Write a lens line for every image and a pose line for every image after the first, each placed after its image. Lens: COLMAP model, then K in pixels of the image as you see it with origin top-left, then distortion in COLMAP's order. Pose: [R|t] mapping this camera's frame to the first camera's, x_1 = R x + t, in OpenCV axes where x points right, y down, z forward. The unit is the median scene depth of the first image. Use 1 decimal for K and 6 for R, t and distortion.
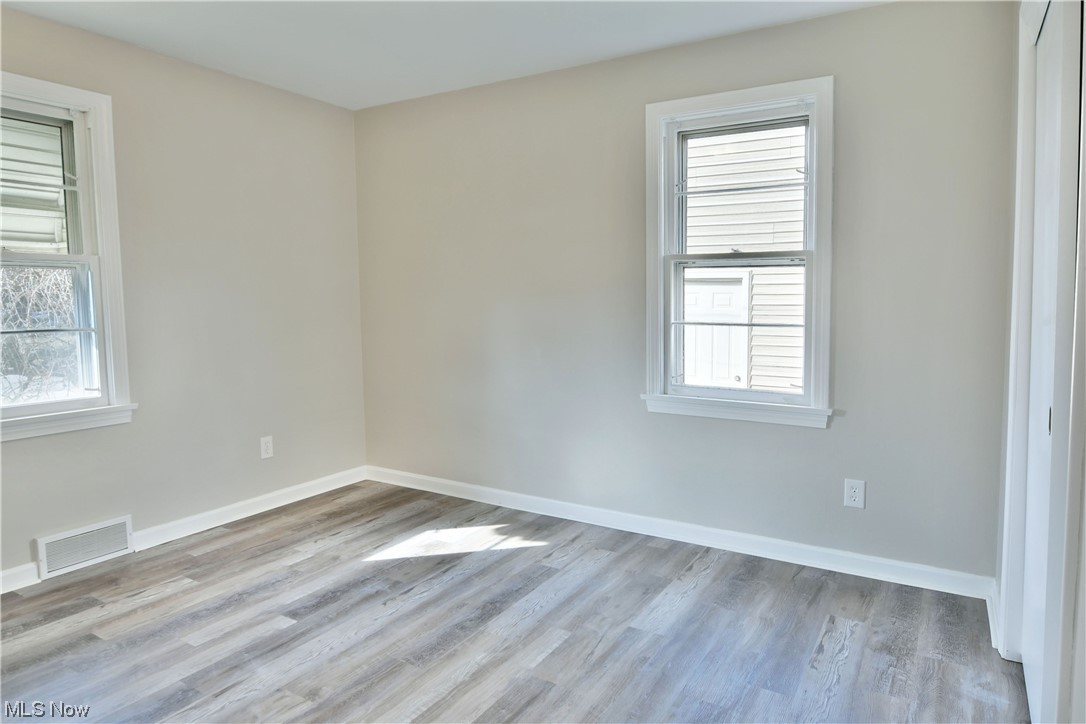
lens RADIAL K [[667.4, 0, 544.6], [0, 667.4, 348.6], [0, 0, 1]] dist [-0.019094, -0.002318]
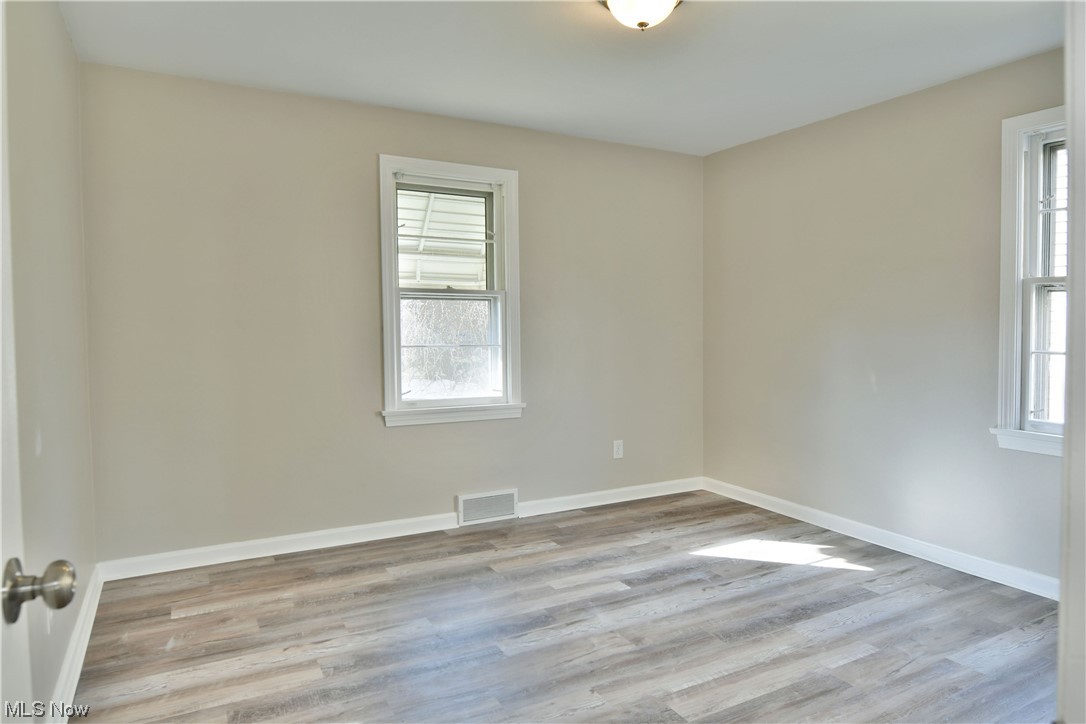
lens RADIAL K [[667.4, 0, 544.6], [0, 667.4, 348.6], [0, 0, 1]] dist [-0.019094, -0.002318]
pose [[0.865190, 0.021795, -0.500971, 0.081850], [-0.042867, 0.998612, -0.030588, 0.016166], [0.499609, 0.047939, 0.864924, -0.138346]]
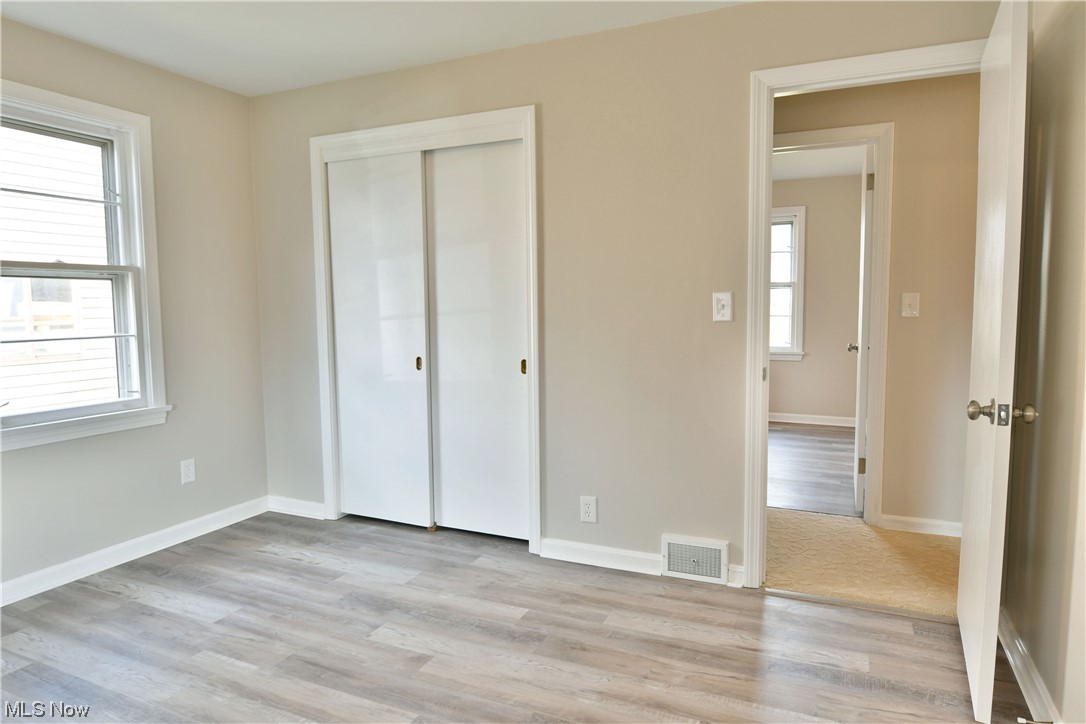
lens RADIAL K [[670.0, 0, 537.5], [0, 670.0, 362.8], [0, 0, 1]] dist [-0.012581, -0.003978]
pose [[-0.106517, -0.084242, 0.990736, -0.826694], [0.092304, 0.991264, 0.094211, -0.034573], [-0.990017, 0.101484, -0.097810, 0.494133]]
